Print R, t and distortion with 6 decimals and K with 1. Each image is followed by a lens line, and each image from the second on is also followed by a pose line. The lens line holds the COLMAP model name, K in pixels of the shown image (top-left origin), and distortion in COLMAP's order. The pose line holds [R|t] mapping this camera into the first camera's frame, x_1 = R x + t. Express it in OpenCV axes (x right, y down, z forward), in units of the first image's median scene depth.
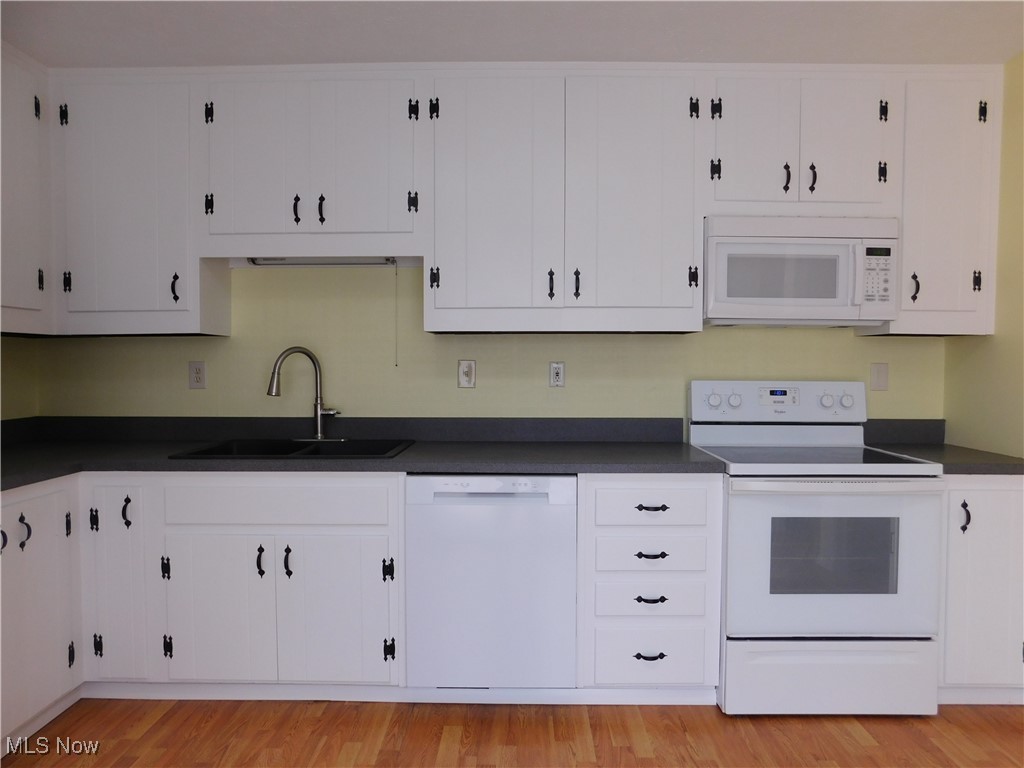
lens RADIAL K [[675.6, 0, 508.4], [0, 675.6, 381.7], [0, 0, 1]] dist [-0.074112, 0.055742]
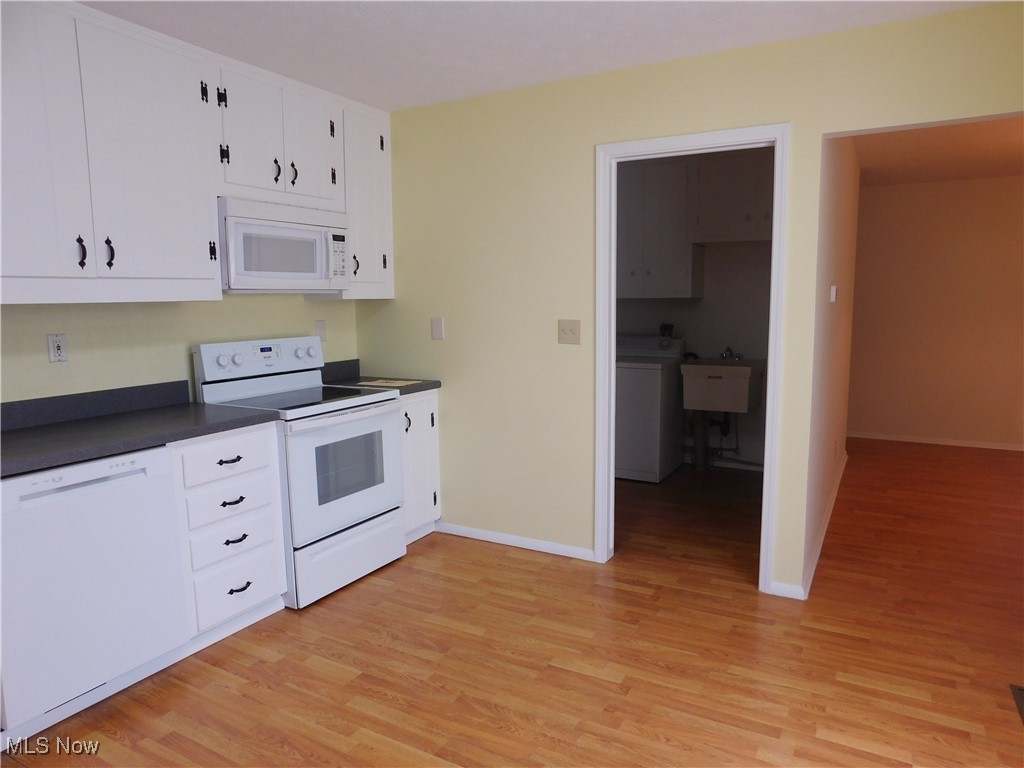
lens RADIAL K [[675.6, 0, 506.9], [0, 675.6, 386.6], [0, 0, 1]] dist [-0.074112, 0.055742]
pose [[0.488887, -0.124322, 0.863443, -0.467106], [0.044100, 0.992049, 0.117869, -0.043555], [-0.871231, -0.019547, 0.490483, 0.039459]]
